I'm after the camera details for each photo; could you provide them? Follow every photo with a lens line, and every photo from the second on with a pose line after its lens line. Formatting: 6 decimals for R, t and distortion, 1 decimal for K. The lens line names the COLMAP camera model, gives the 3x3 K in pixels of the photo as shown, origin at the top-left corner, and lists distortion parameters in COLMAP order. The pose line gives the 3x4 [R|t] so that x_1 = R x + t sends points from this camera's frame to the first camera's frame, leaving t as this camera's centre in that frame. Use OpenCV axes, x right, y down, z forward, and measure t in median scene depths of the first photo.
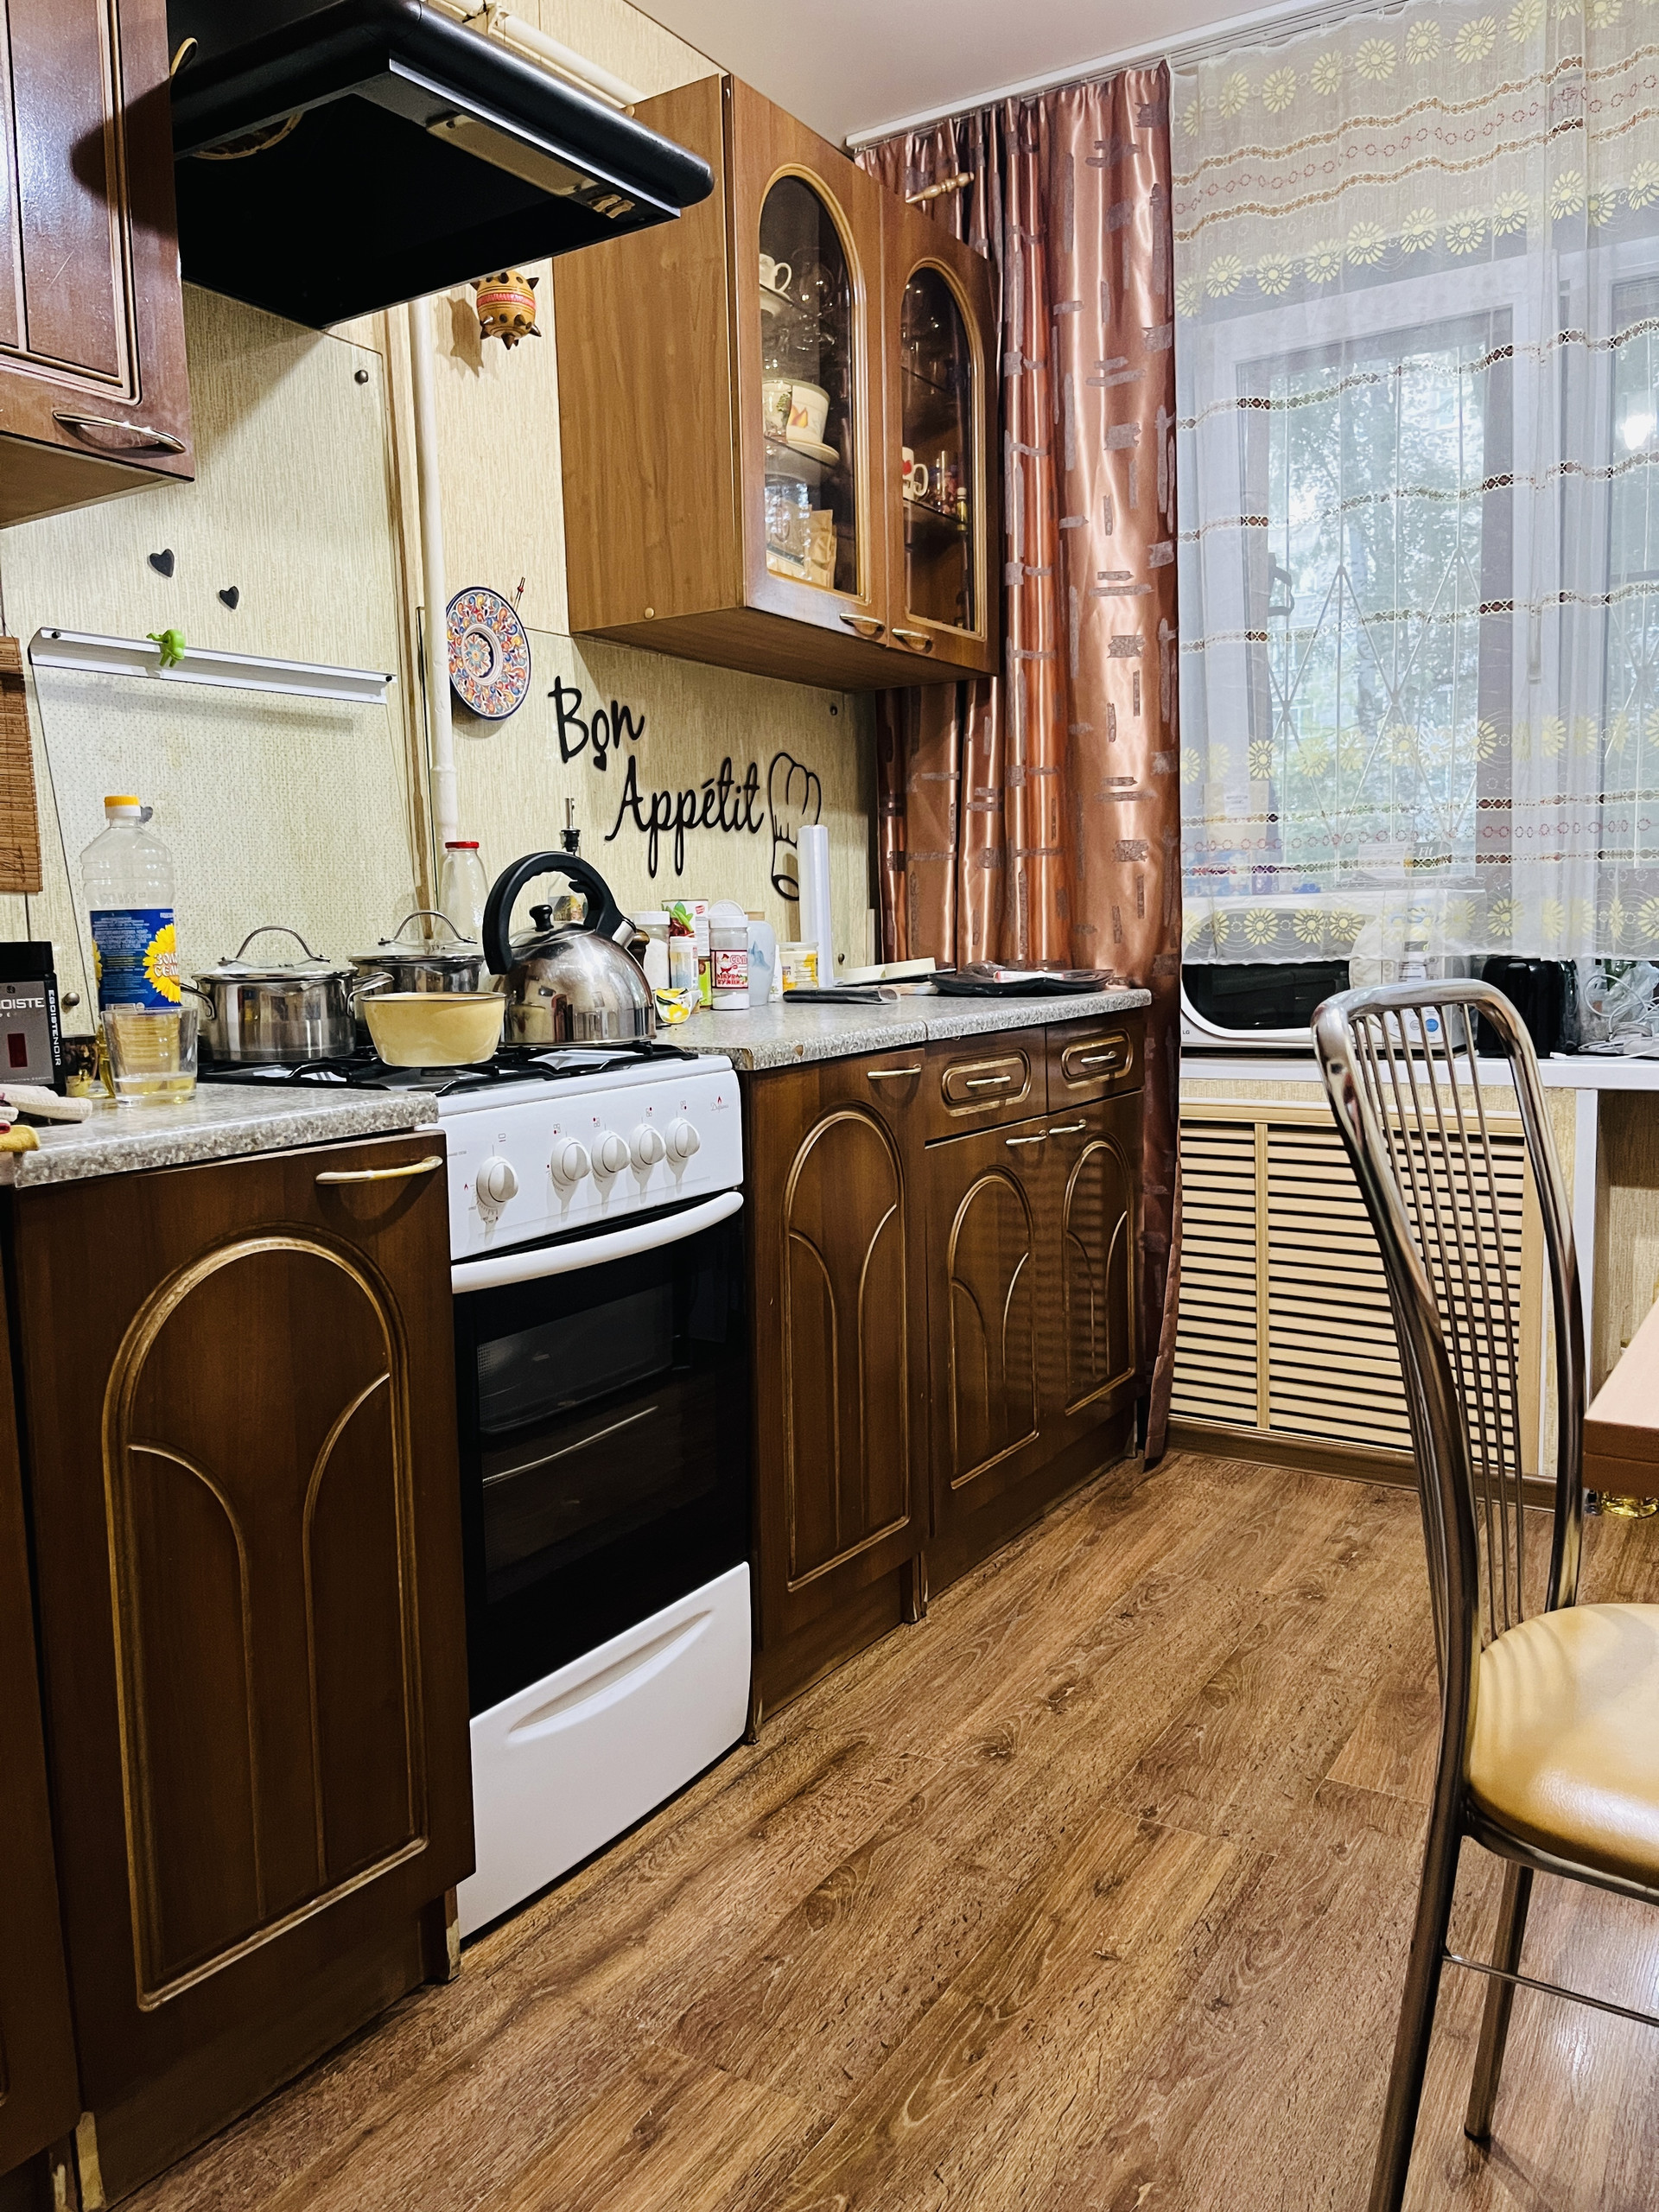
lens RADIAL K [[1685.8, 0, 829.5], [0, 1685.8, 1106.0], [0, 0, 1]] dist [0.074415, -0.106995]
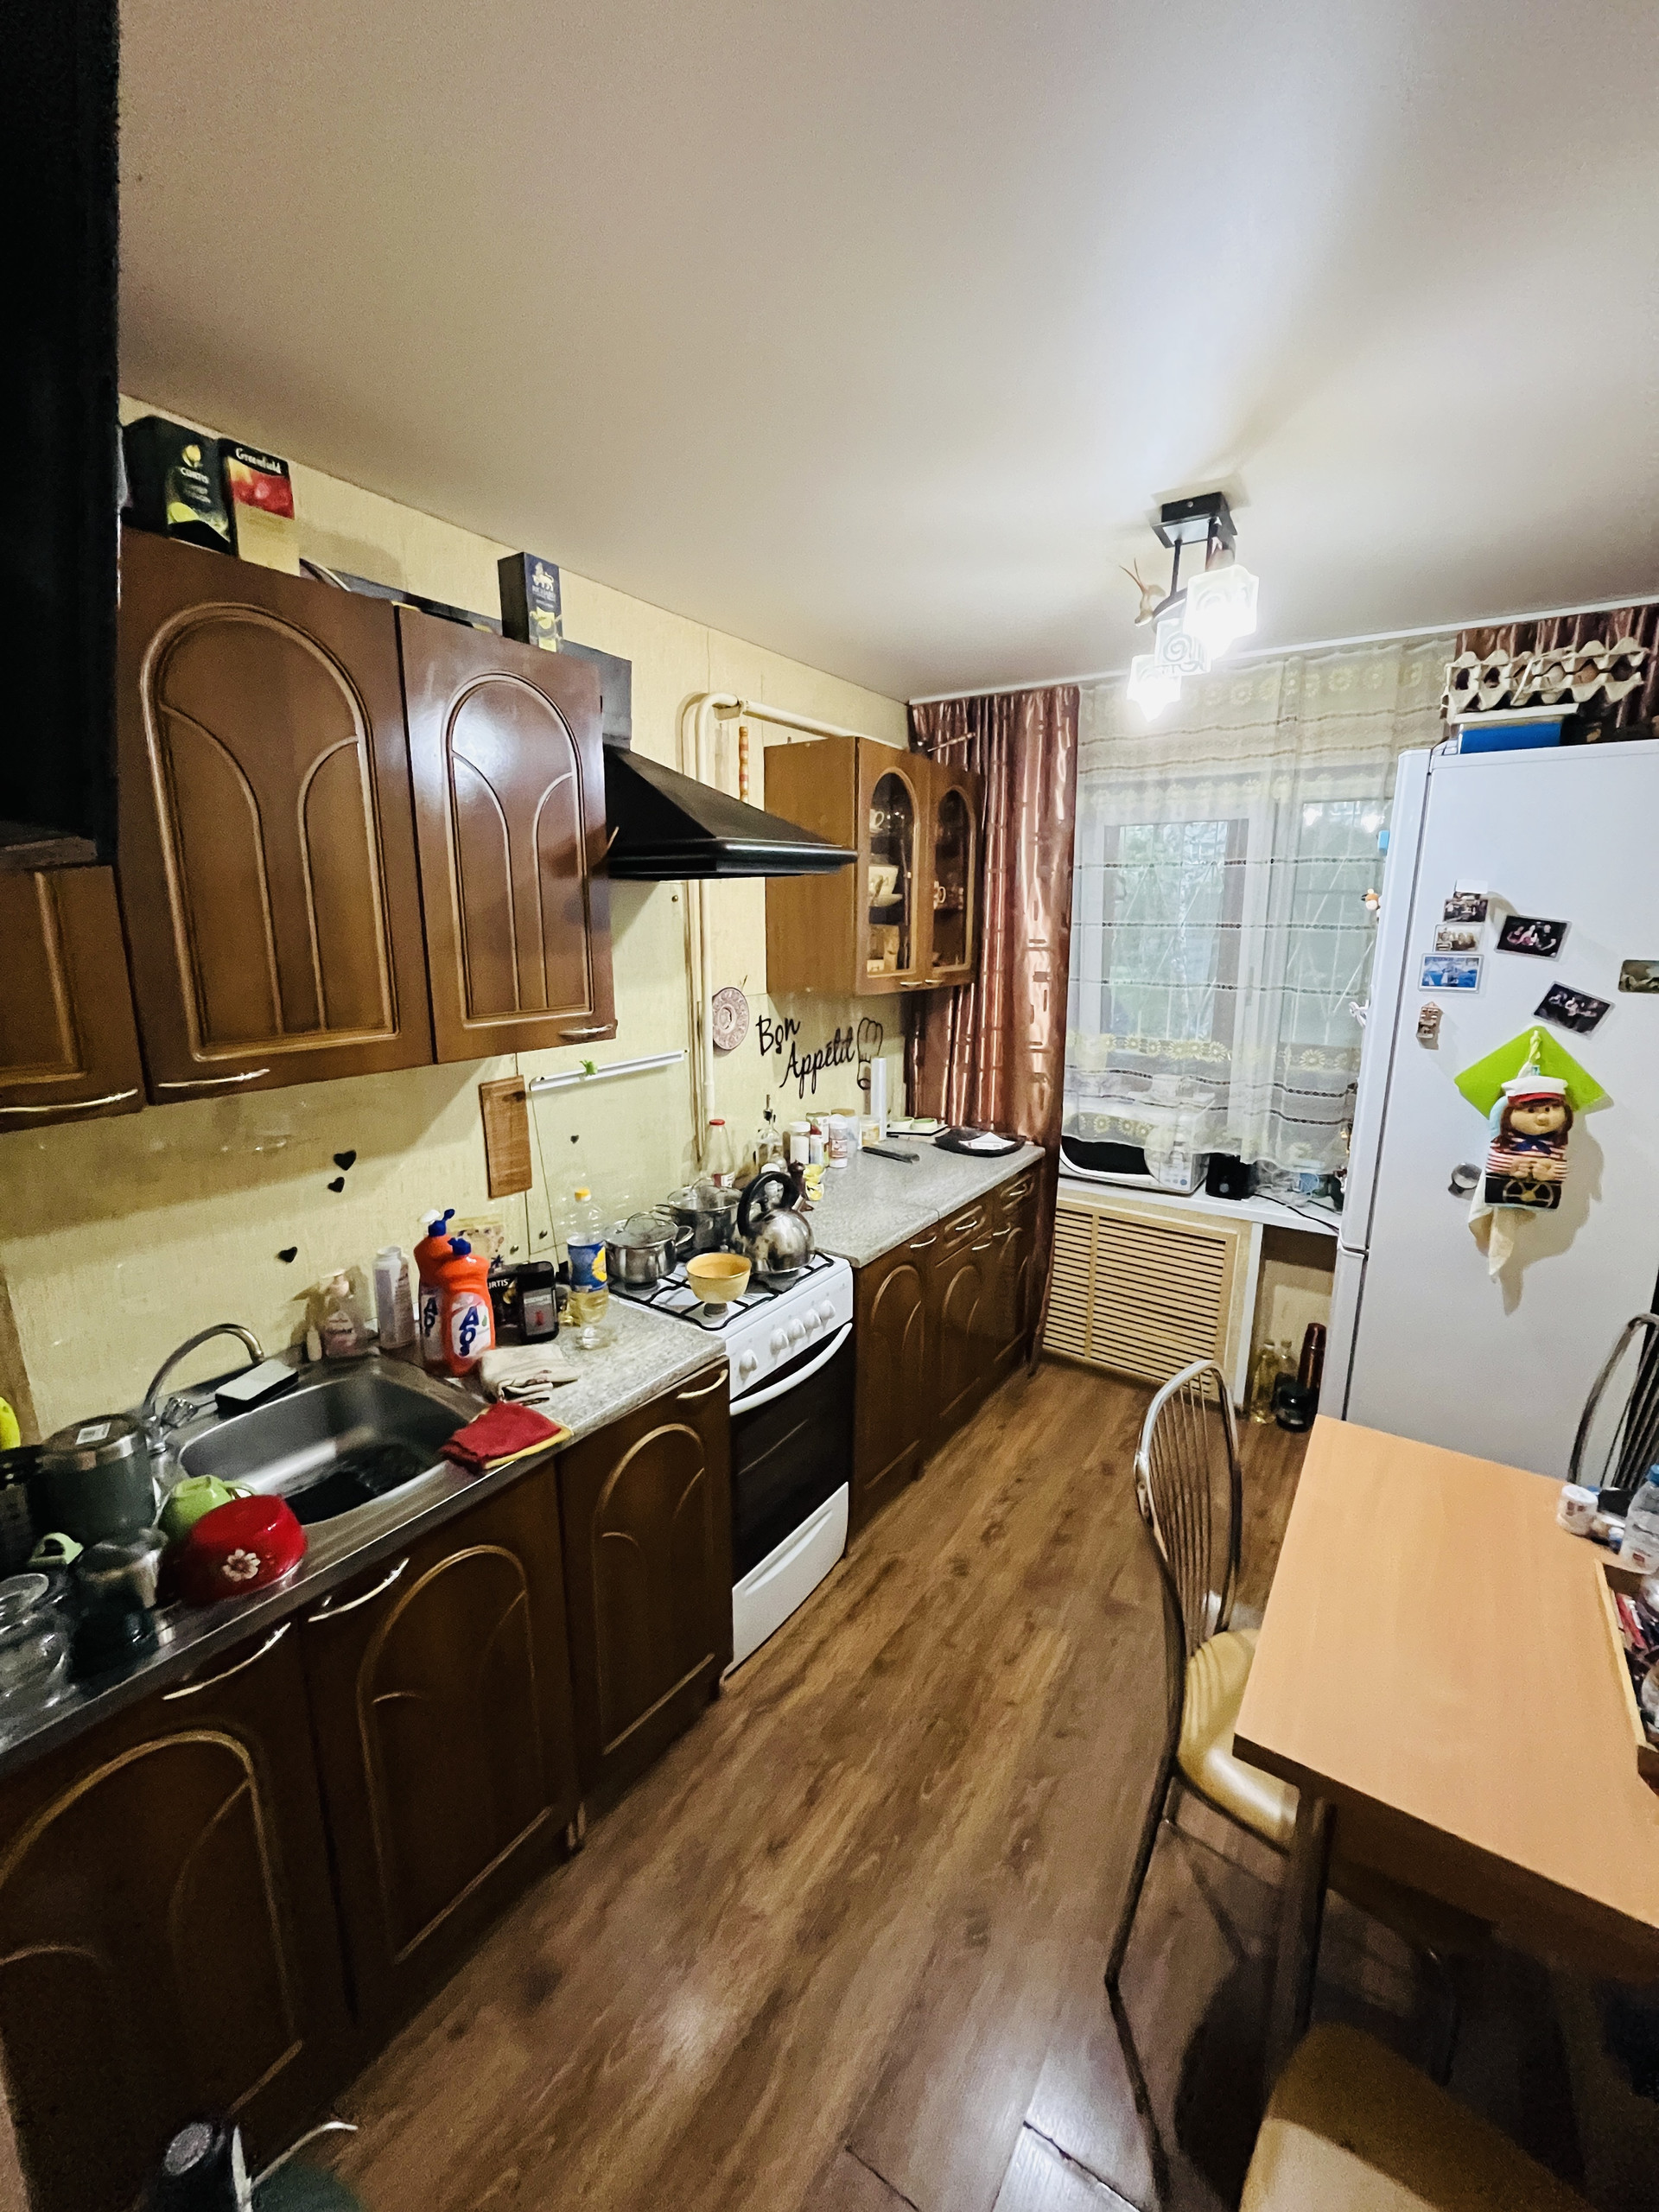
lens RADIAL K [[900.1, 0, 830.9], [0, 900.1, 1100.0], [0, 0, 1]] dist [-0.003359, -0.000075]
pose [[0.999095, 0.034597, -0.024728, -0.046087], [-0.032137, 0.995077, 0.093749, -0.254178], [0.027849, -0.092870, 0.995289, -0.073955]]
